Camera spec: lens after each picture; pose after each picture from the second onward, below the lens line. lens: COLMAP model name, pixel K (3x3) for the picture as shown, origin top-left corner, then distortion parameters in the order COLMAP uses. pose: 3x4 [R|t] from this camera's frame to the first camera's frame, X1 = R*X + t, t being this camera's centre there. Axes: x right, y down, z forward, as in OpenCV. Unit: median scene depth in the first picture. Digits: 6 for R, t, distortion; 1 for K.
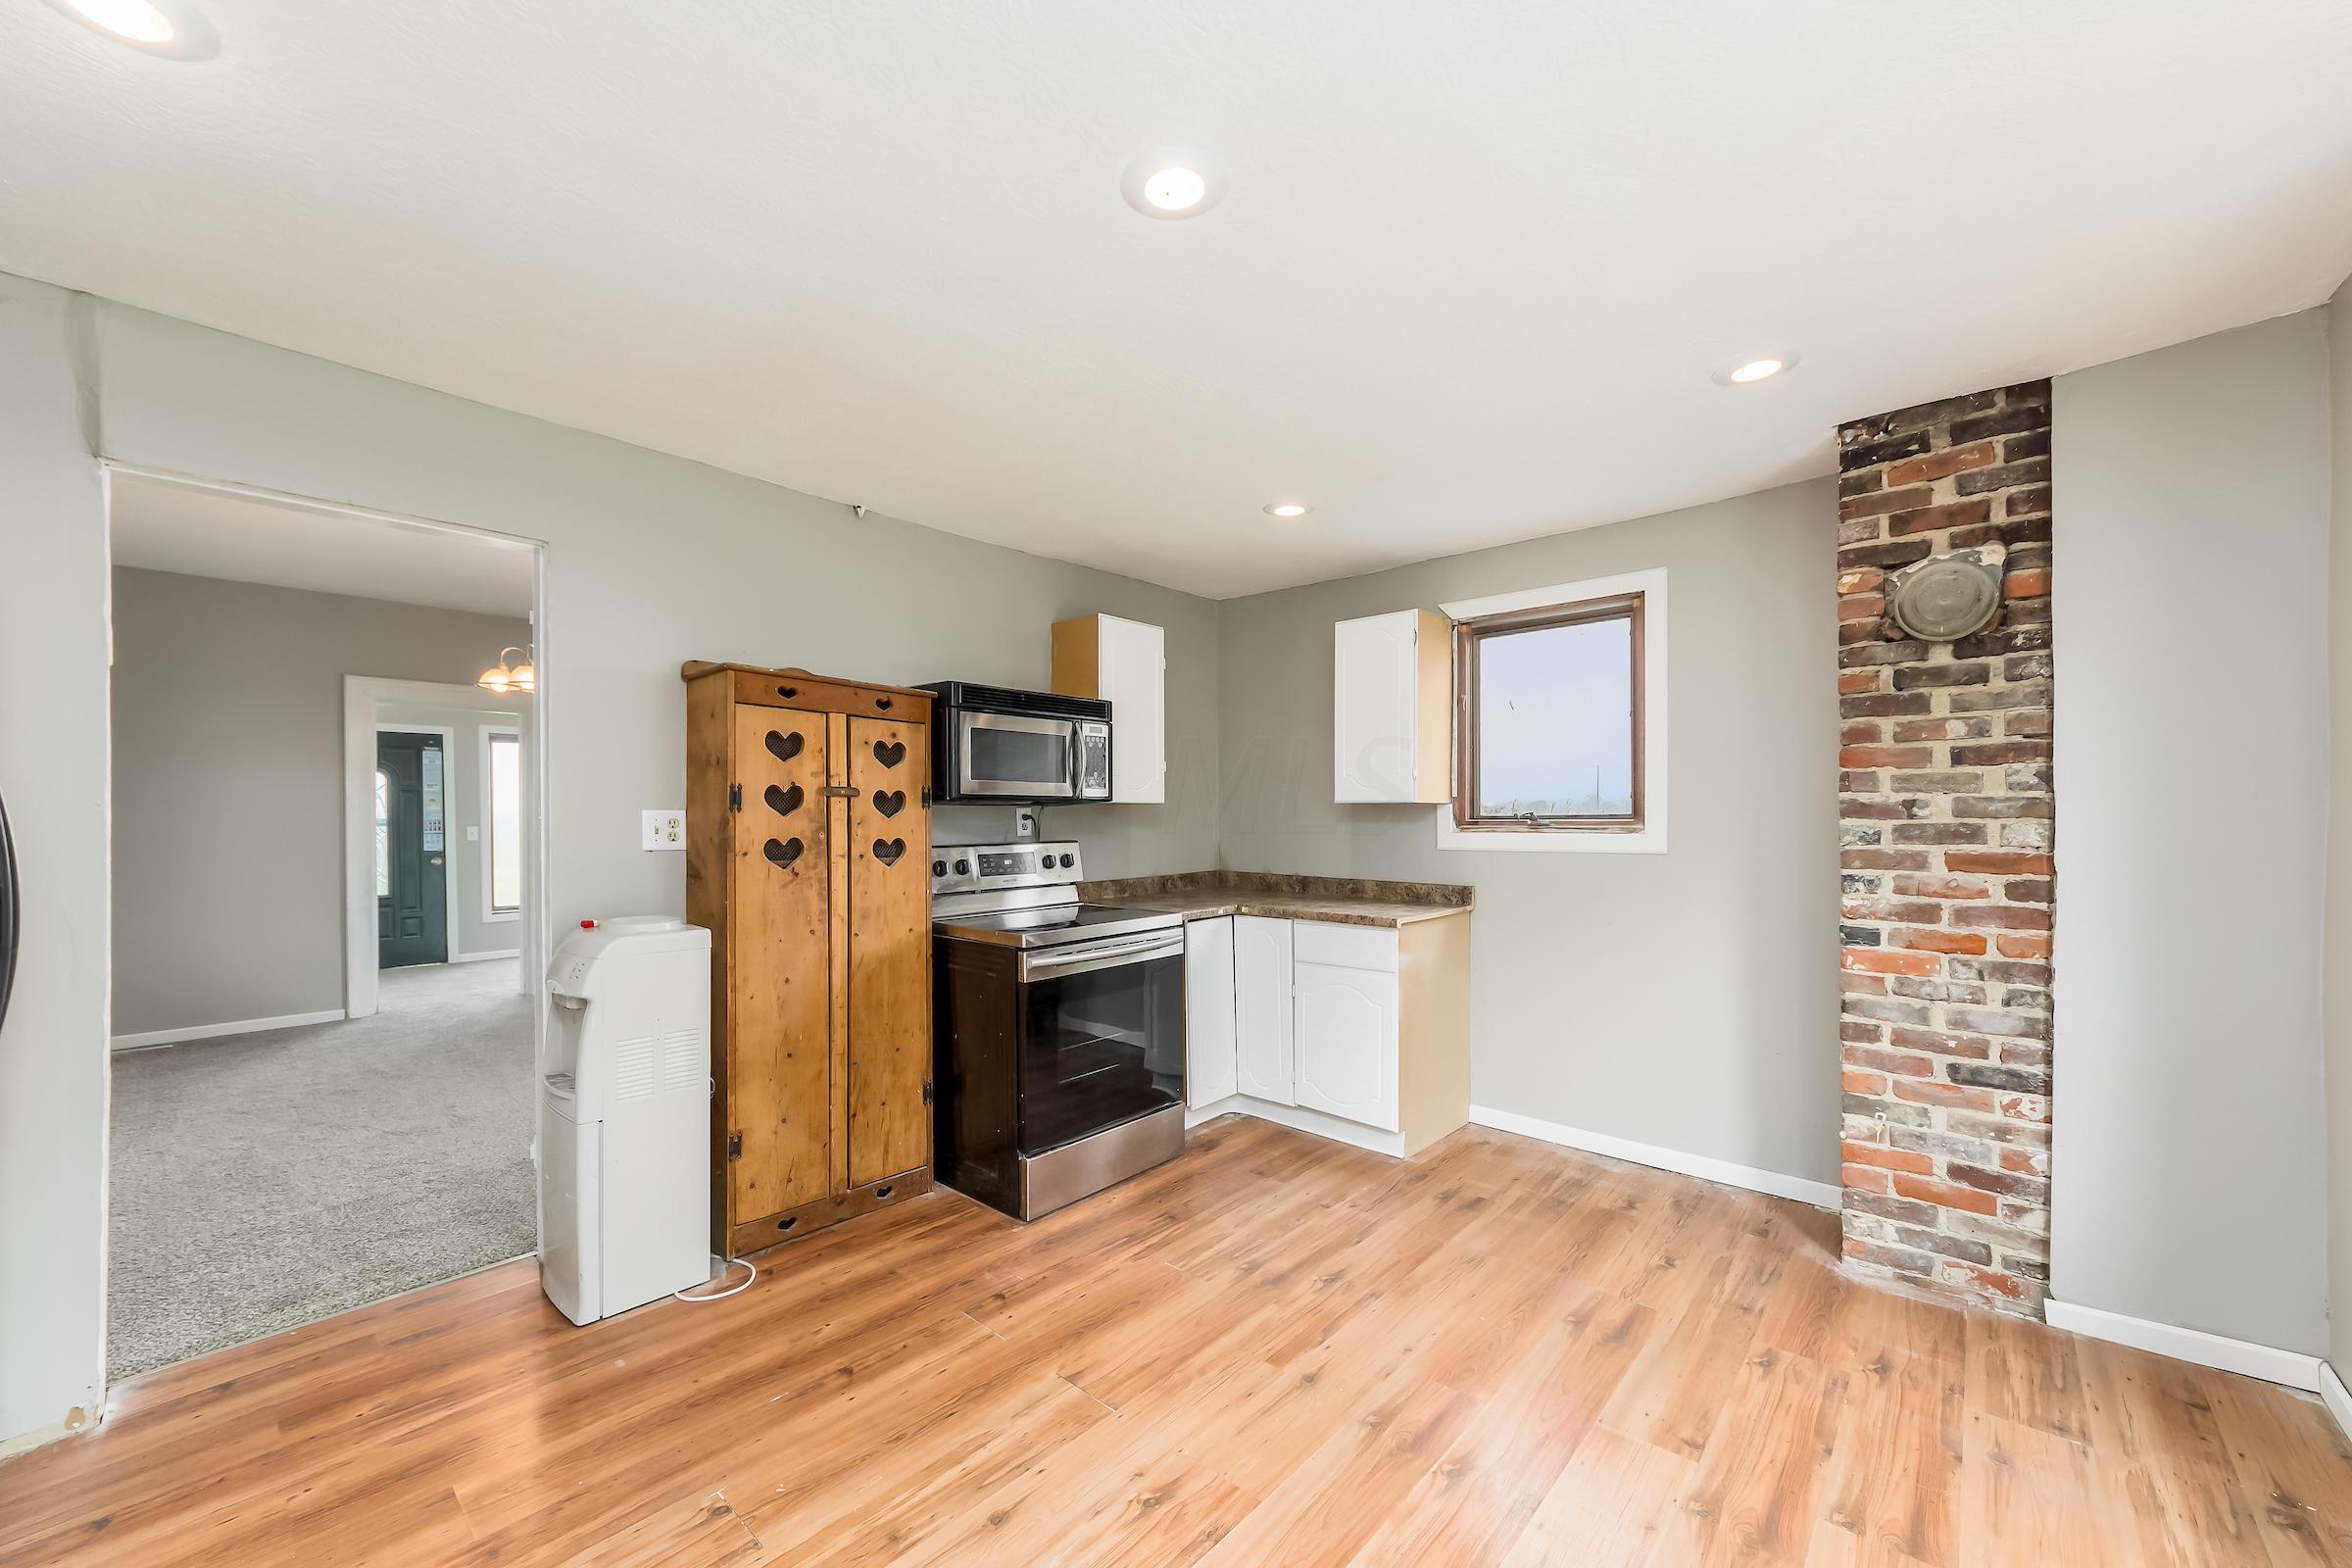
lens RADIAL K [[857.7, 0, 1158.4], [0, 857.7, 812.0], [0, 0, 1]] dist [0.006749, -0.000207]
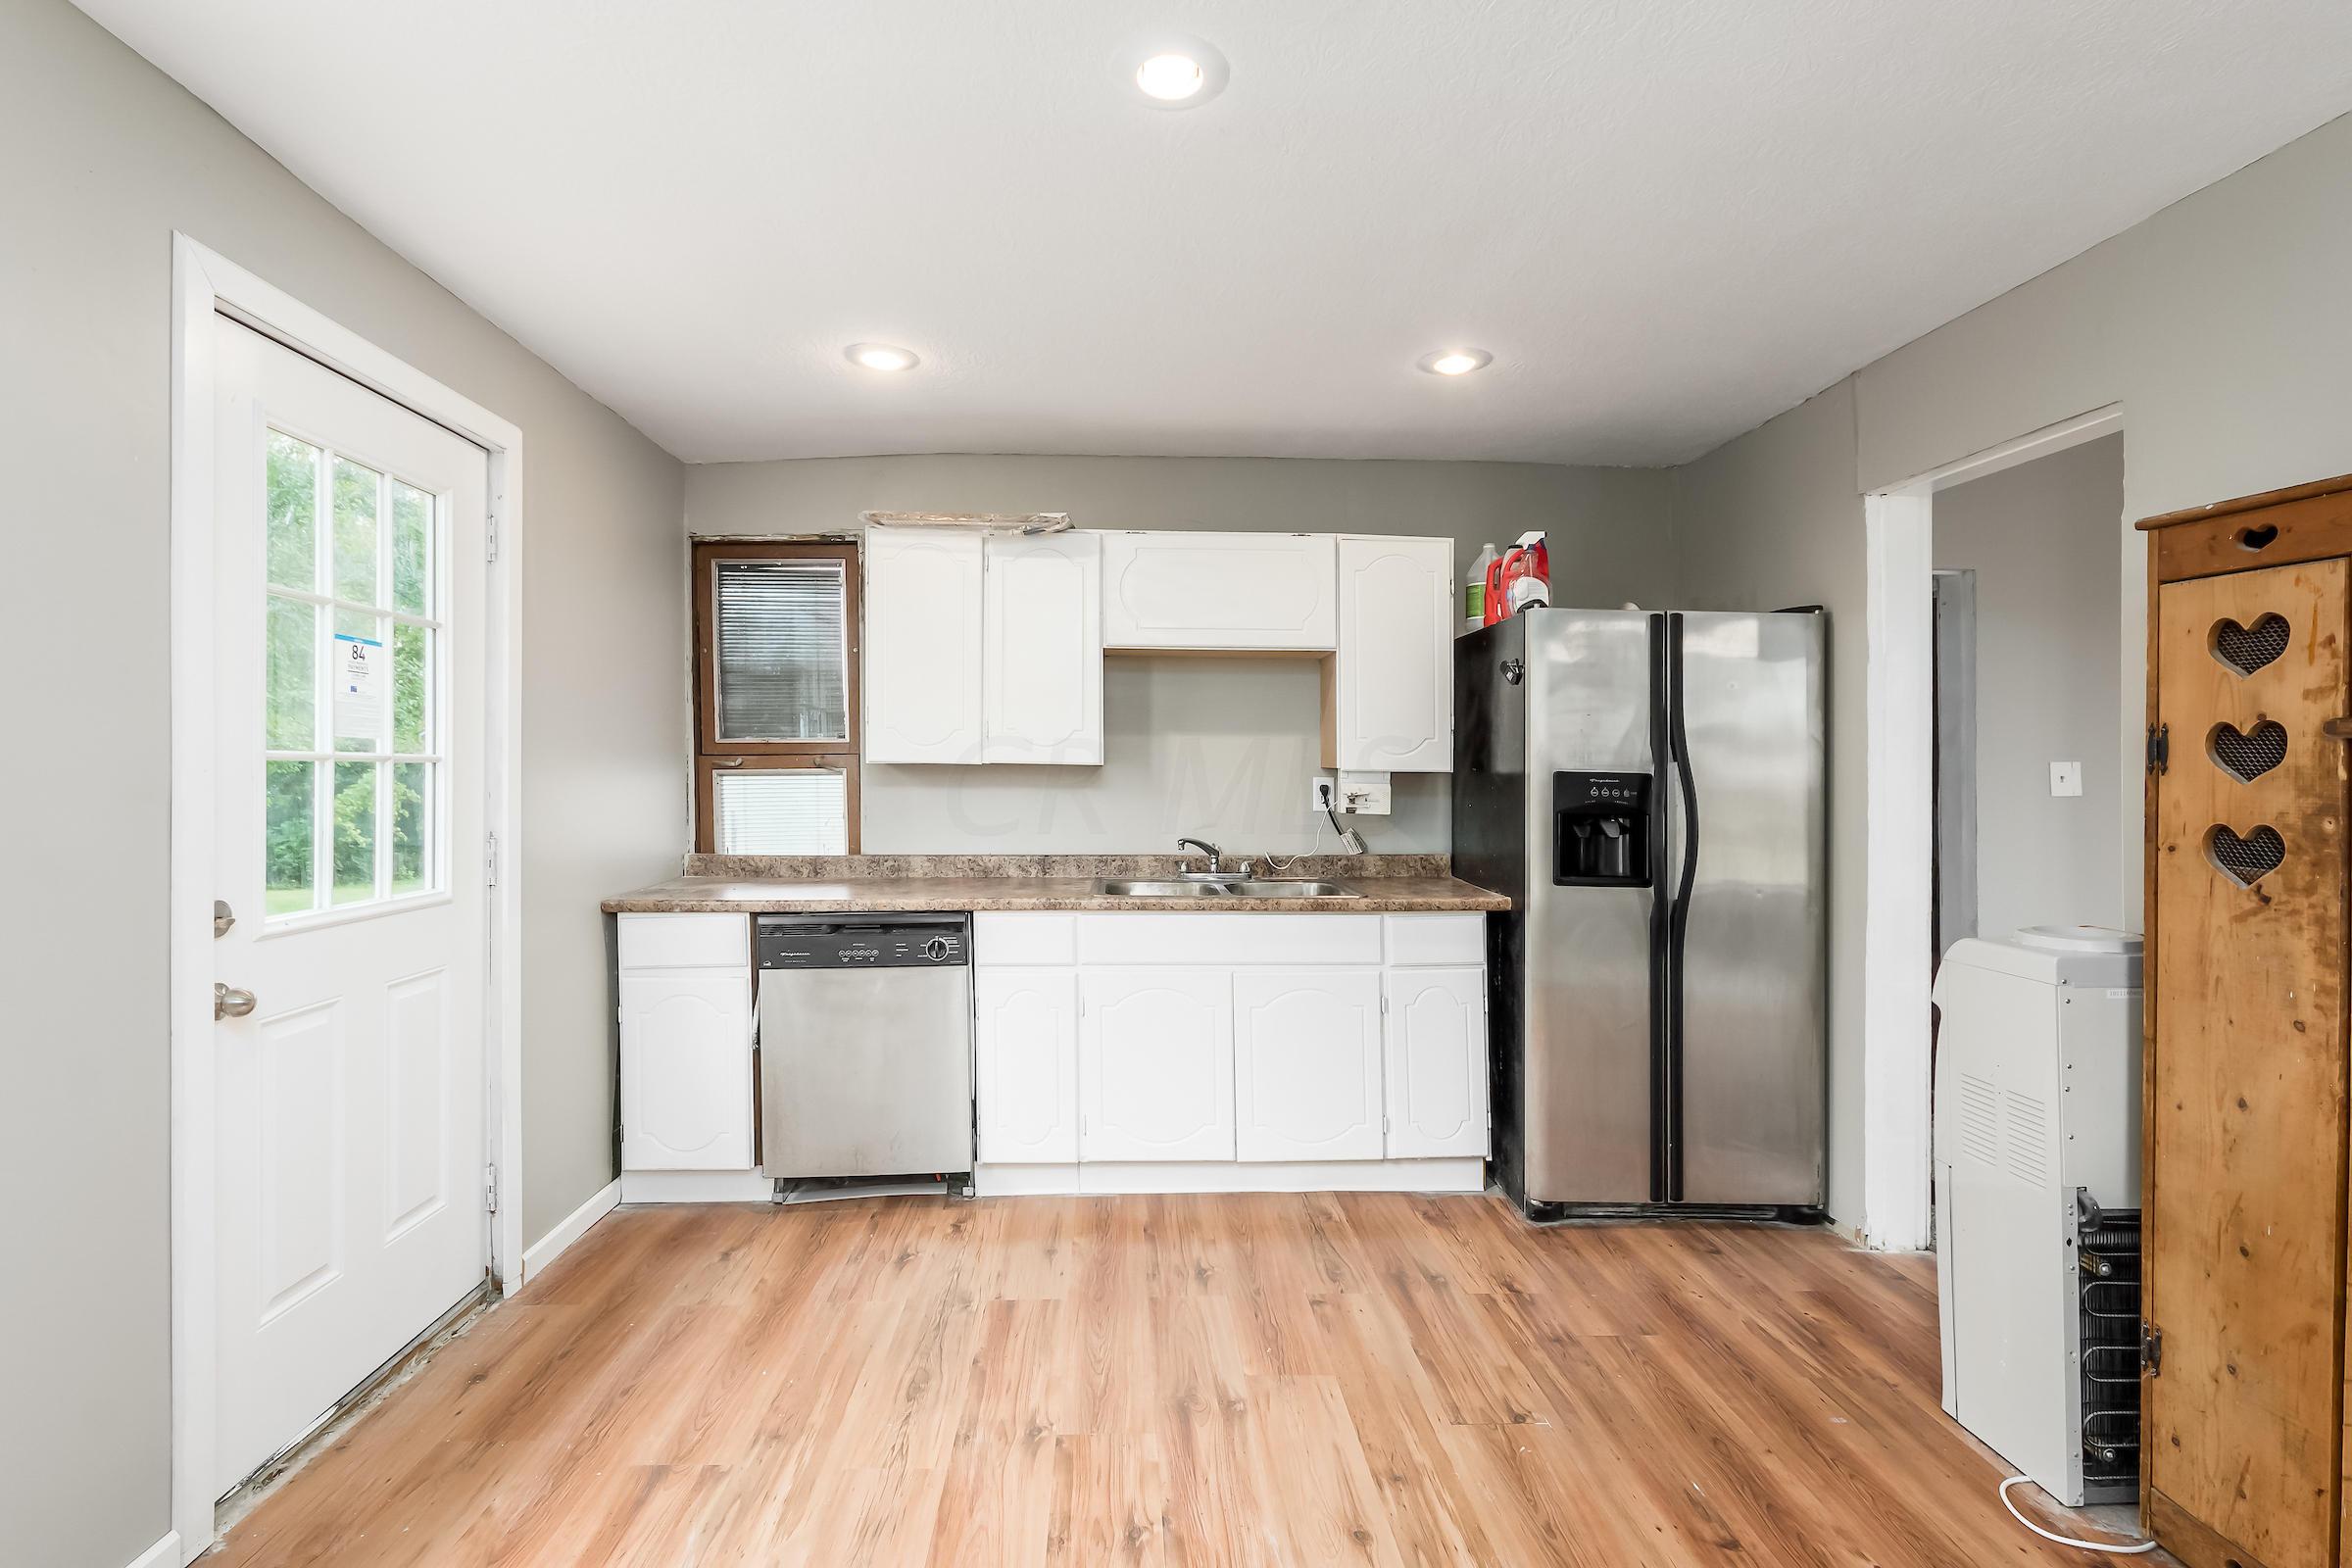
lens RADIAL K [[1147.9, 0, 1176.0], [0, 1147.9, 784.0], [0, 0, 1]] dist [-0.001514, -0.000201]
pose [[-0.684562, 0.009957, -0.728887, 0.503462], [-0.001517, 0.999885, 0.015083, -0.003362], [0.728953, 0.011431, -0.684468, 1.013317]]
